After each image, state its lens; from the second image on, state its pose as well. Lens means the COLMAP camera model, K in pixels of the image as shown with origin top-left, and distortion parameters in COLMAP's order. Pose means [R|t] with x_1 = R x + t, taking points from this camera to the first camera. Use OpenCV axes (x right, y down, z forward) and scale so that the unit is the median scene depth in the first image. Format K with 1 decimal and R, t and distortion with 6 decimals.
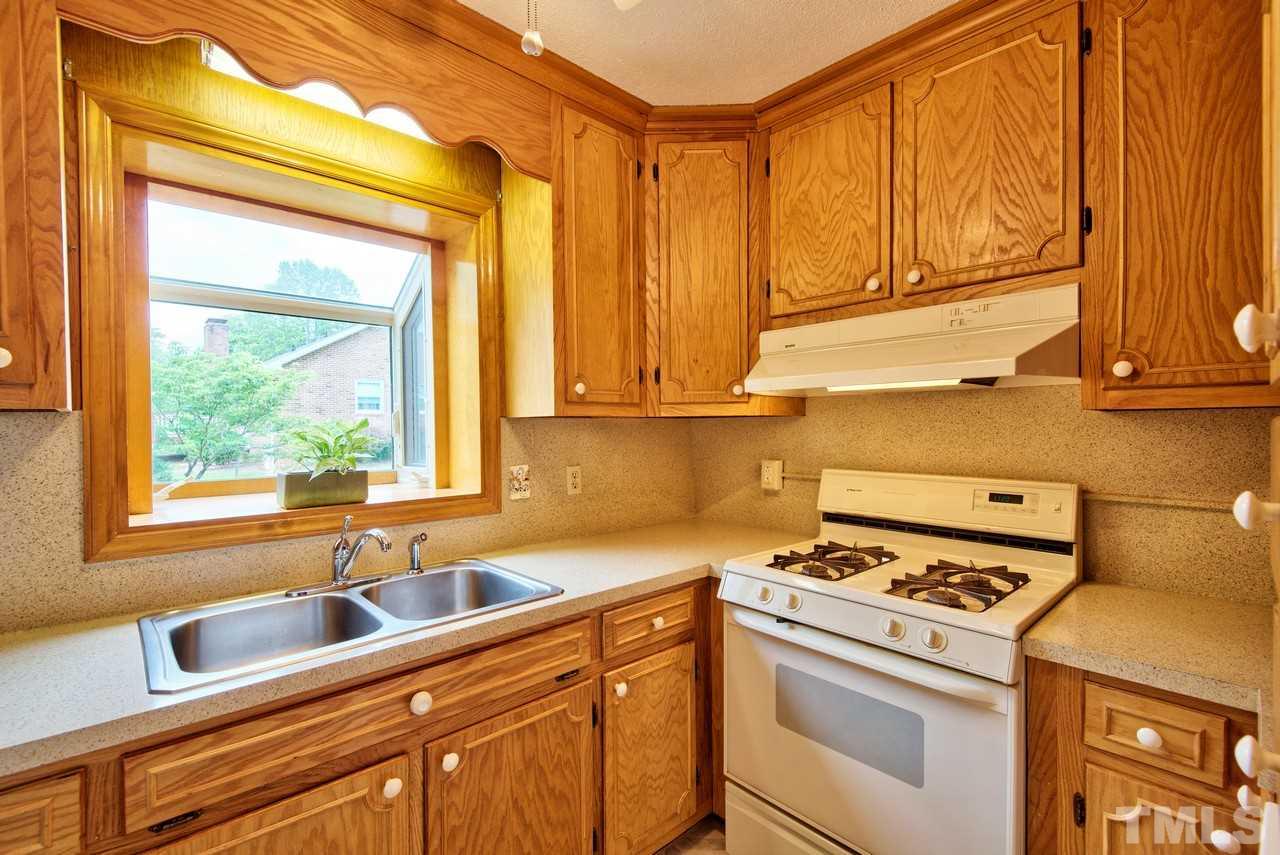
lens RADIAL K [[561.9, 0, 634.6], [0, 561.9, 431.9], [0, 0, 1]] dist [0.000096, -0.002862]
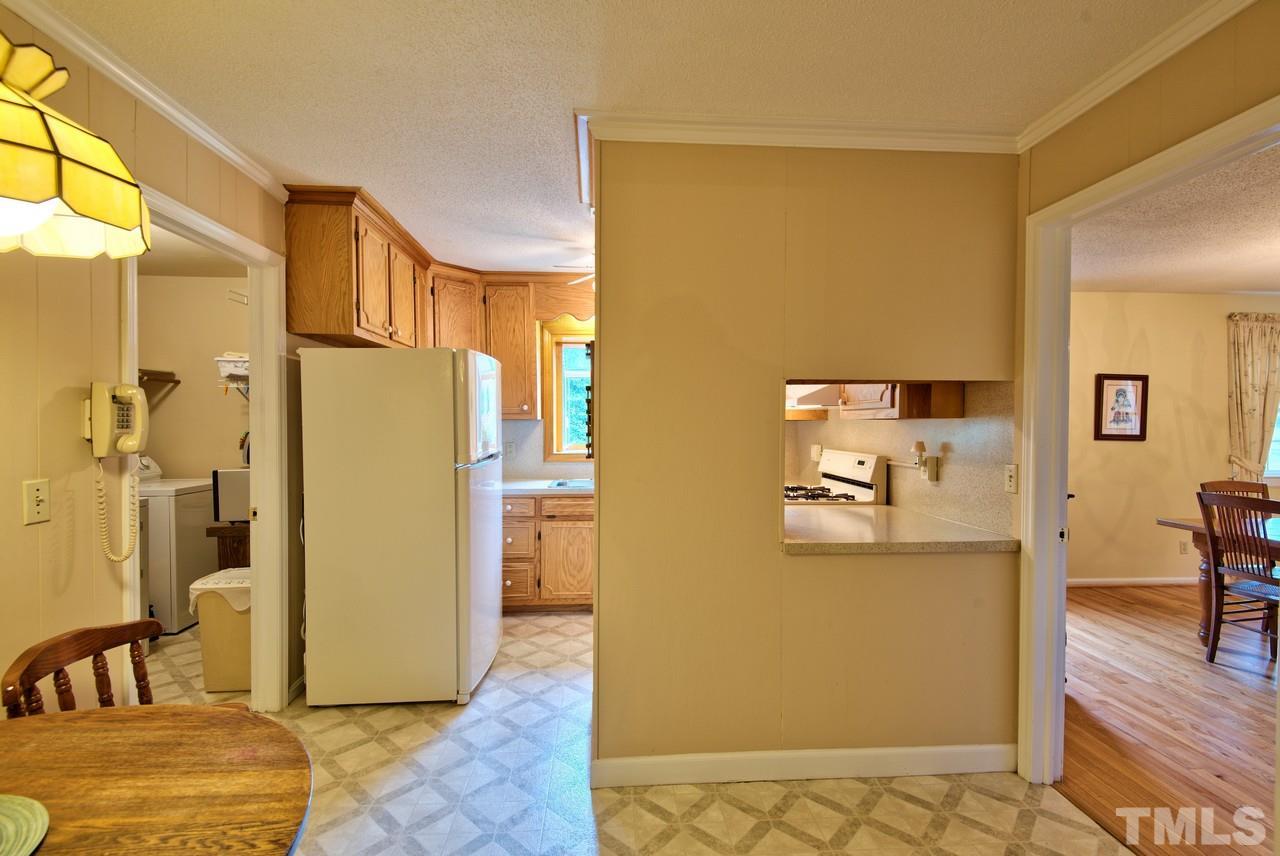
lens RADIAL K [[575.3, 0, 634.9], [0, 575.3, 438.3], [0, 0, 1]] dist [-0.005626, -0.000190]
pose [[0.765773, 0.024062, -0.642661, 1.734666], [-0.018452, 0.999710, 0.015444, 0.019977], [0.642846, 0.000032, 0.765995, -1.361409]]
